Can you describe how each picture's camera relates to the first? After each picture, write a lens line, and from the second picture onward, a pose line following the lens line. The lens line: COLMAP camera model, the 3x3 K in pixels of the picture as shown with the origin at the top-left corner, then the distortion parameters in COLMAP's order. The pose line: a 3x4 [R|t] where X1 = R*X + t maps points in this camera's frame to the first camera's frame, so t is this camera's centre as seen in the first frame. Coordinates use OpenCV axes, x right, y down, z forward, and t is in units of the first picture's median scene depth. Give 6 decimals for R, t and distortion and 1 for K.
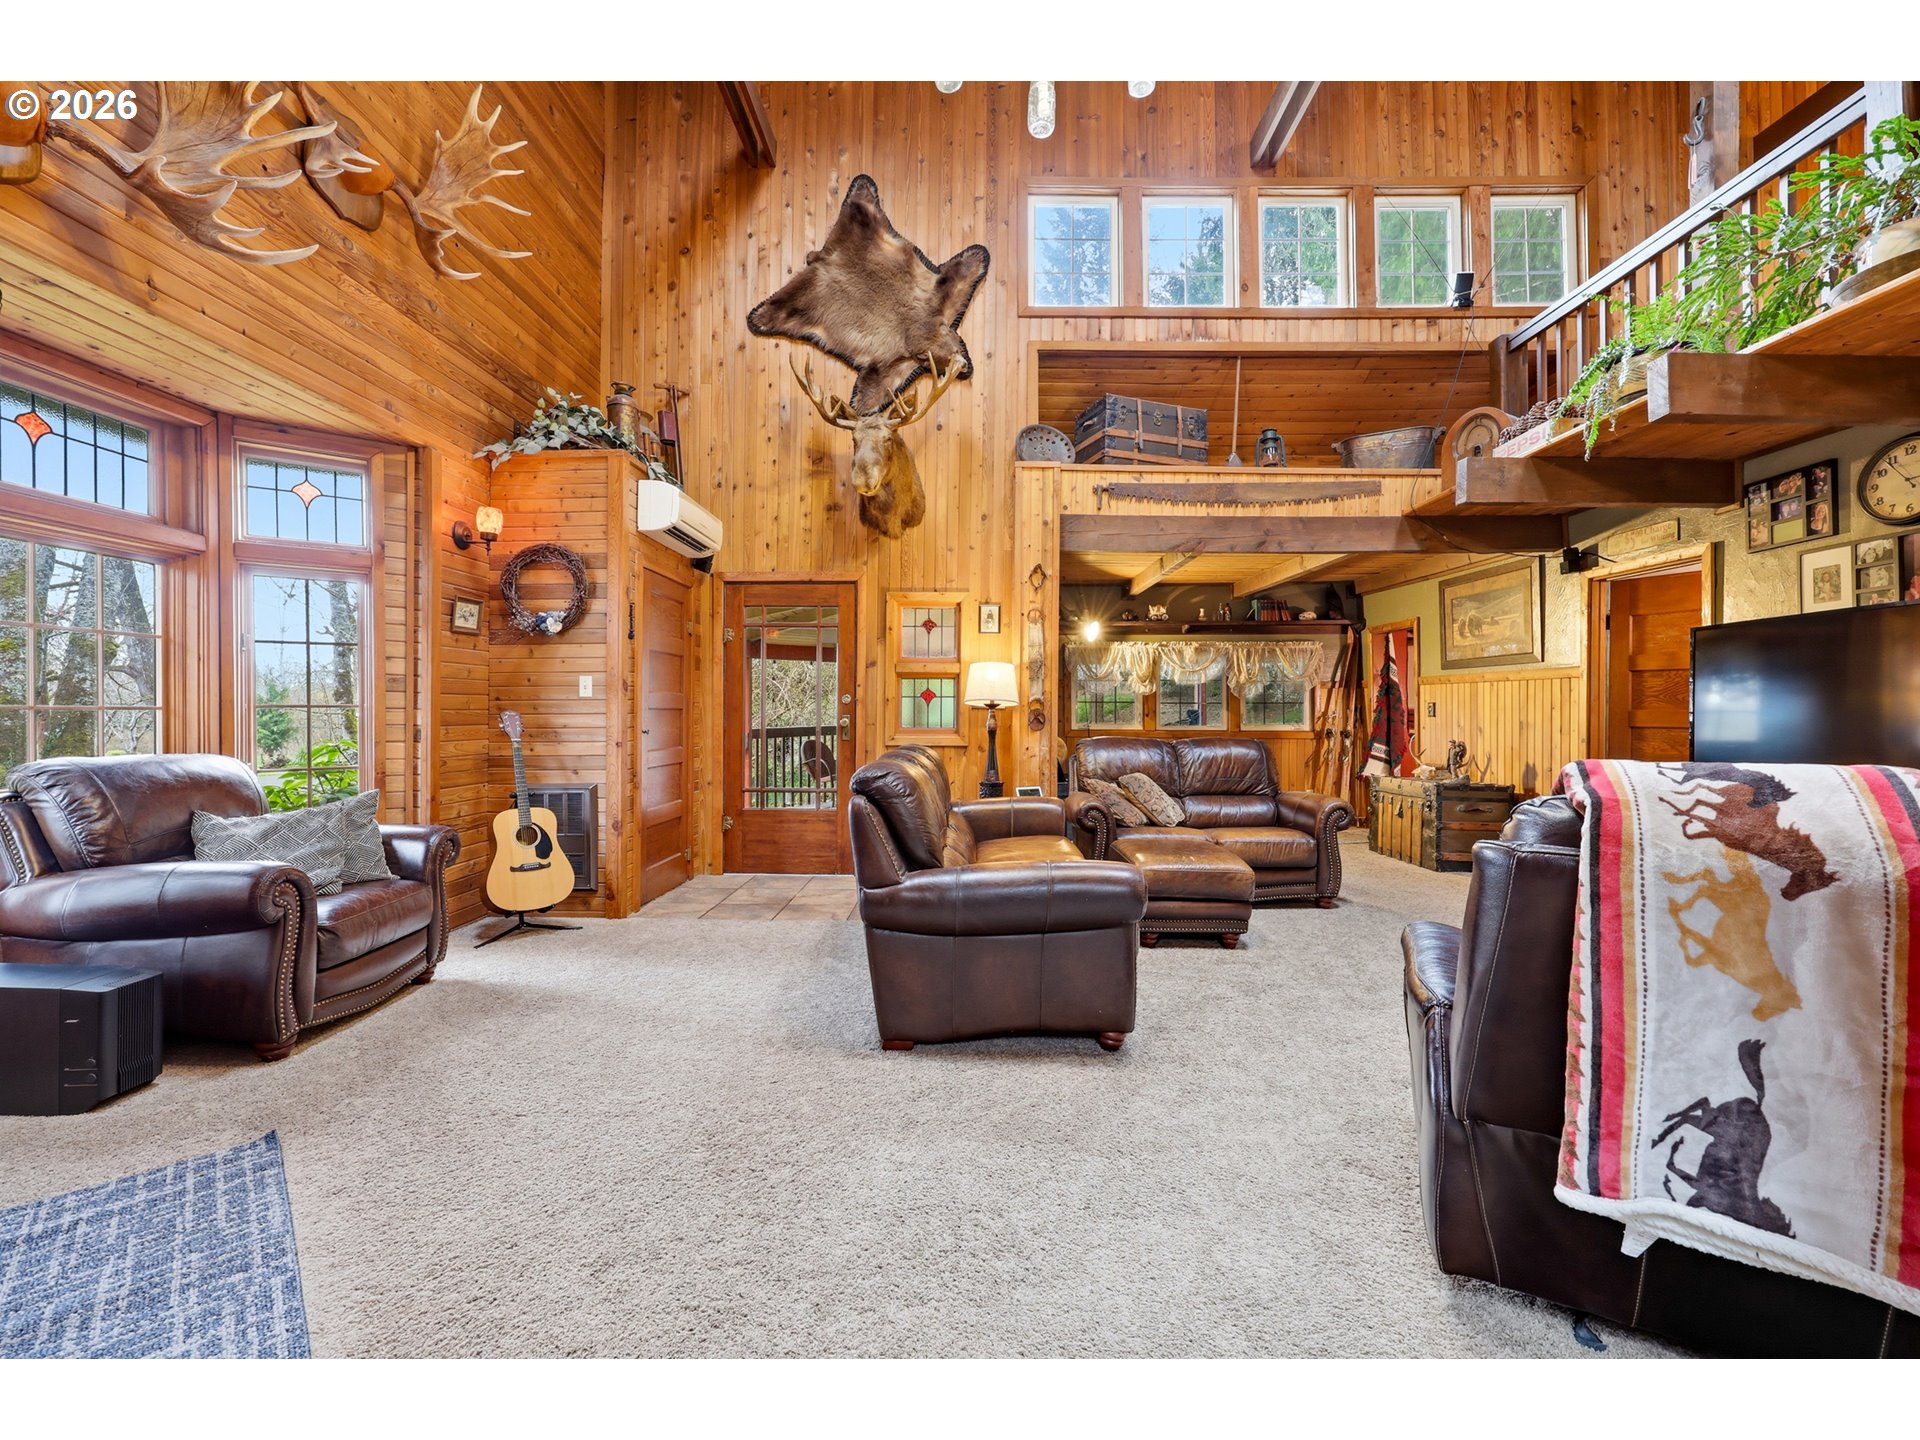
lens RADIAL K [[781.8, 0, 963.6], [0, 781.8, 710.4], [0, 0, 1]] dist [-0.001045, 0.000040]
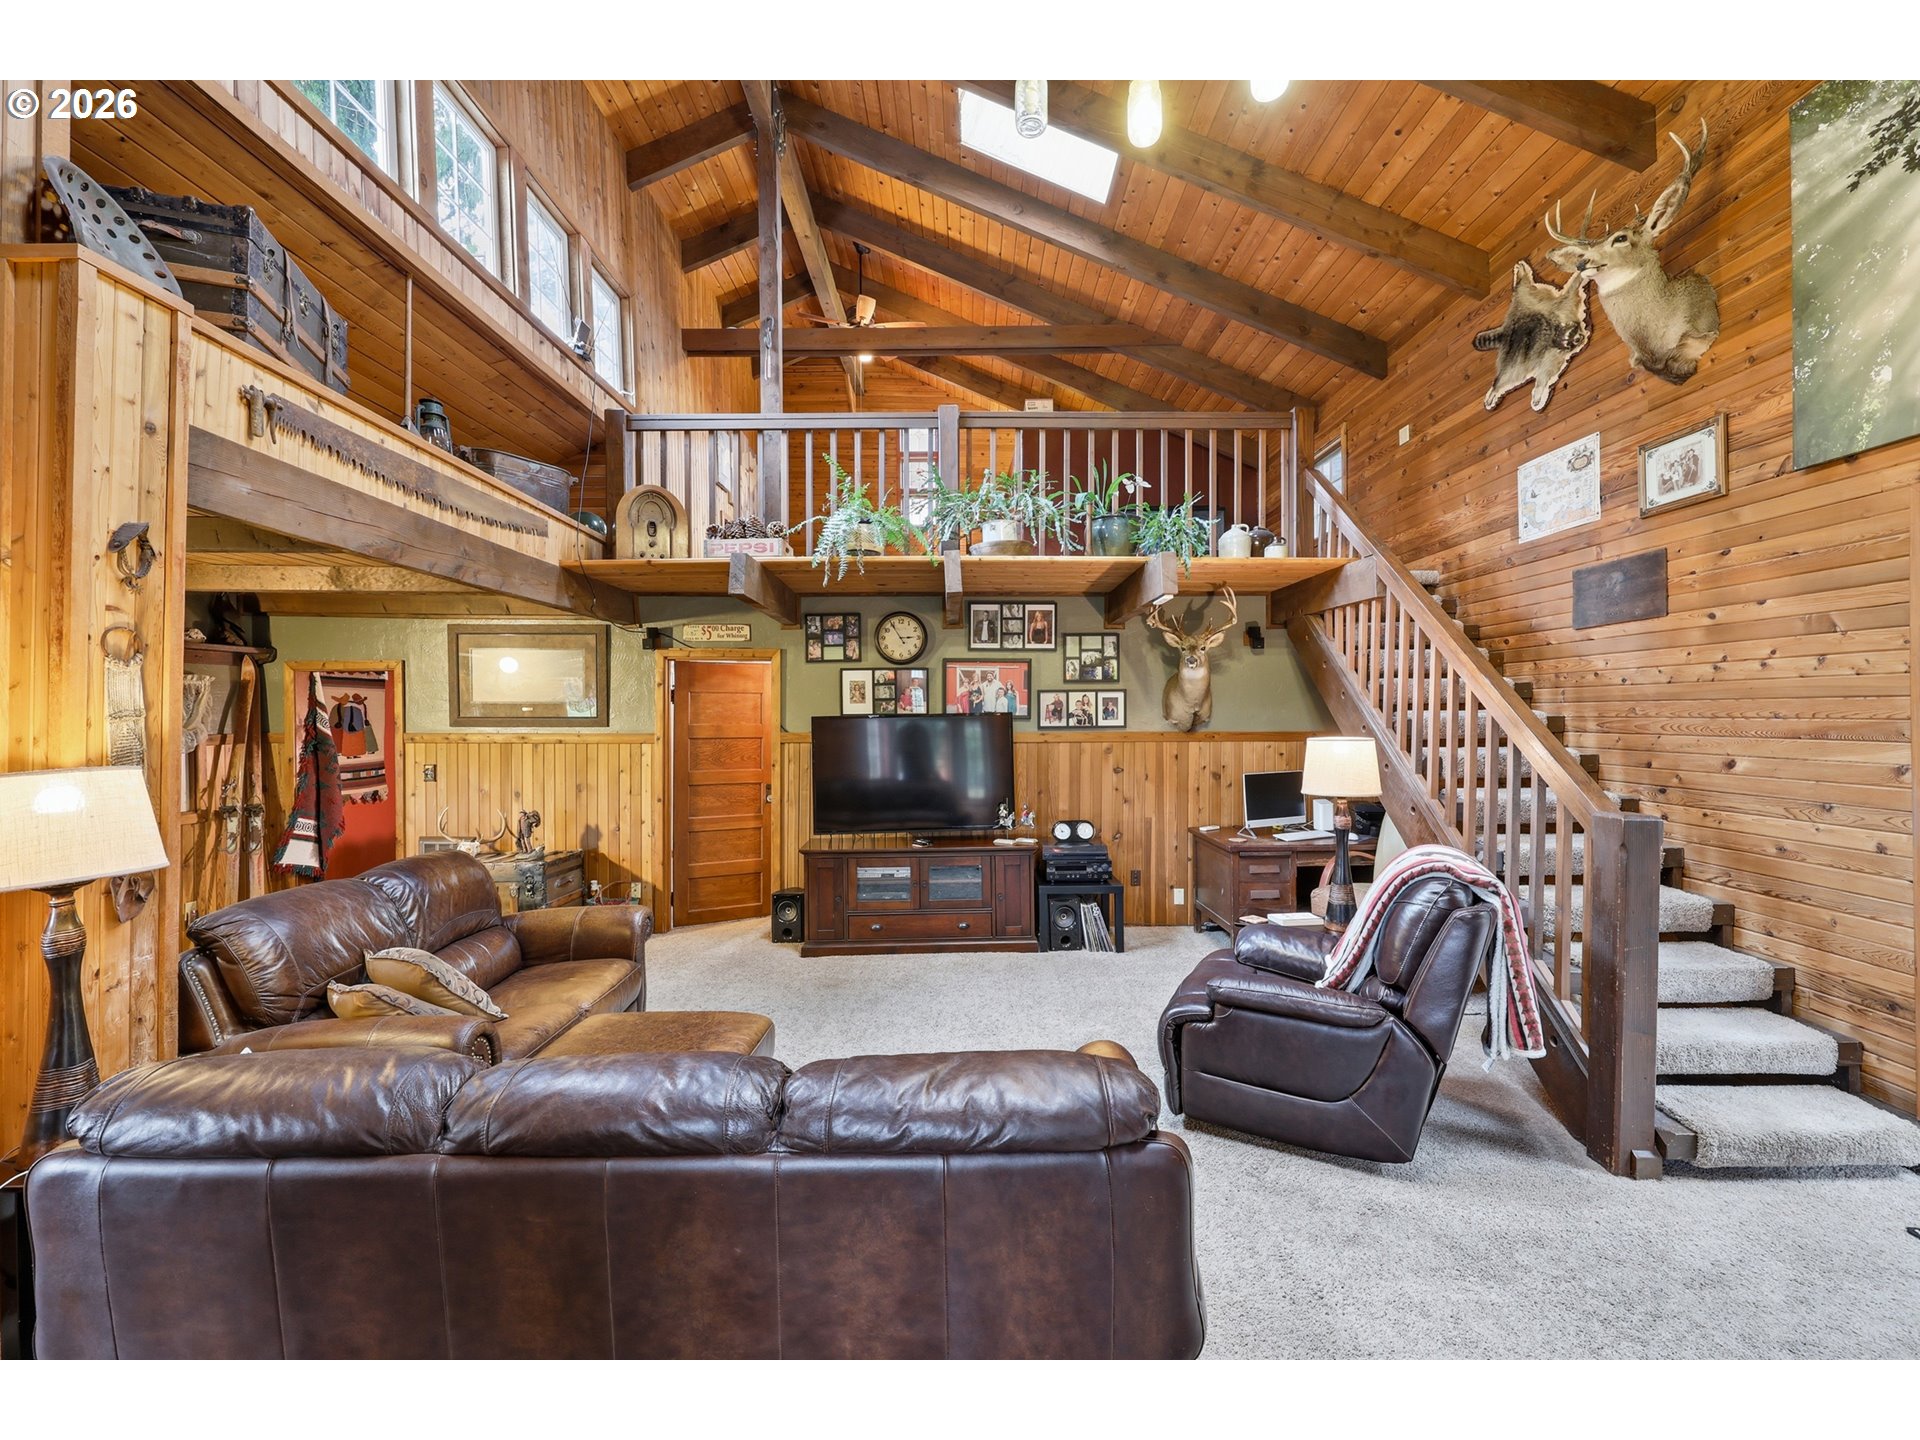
lens RADIAL K [[781.8, 0, 963.3], [0, 781.8, 717.3], [0, 0, 1]] dist [-0.001045, 0.000040]
pose [[-0.008774, -0.006056, 0.999943, -0.320816], [0.001796, 0.999980, 0.006072, -0.083957], [-0.999960, 0.001849, -0.008763, 0.556553]]
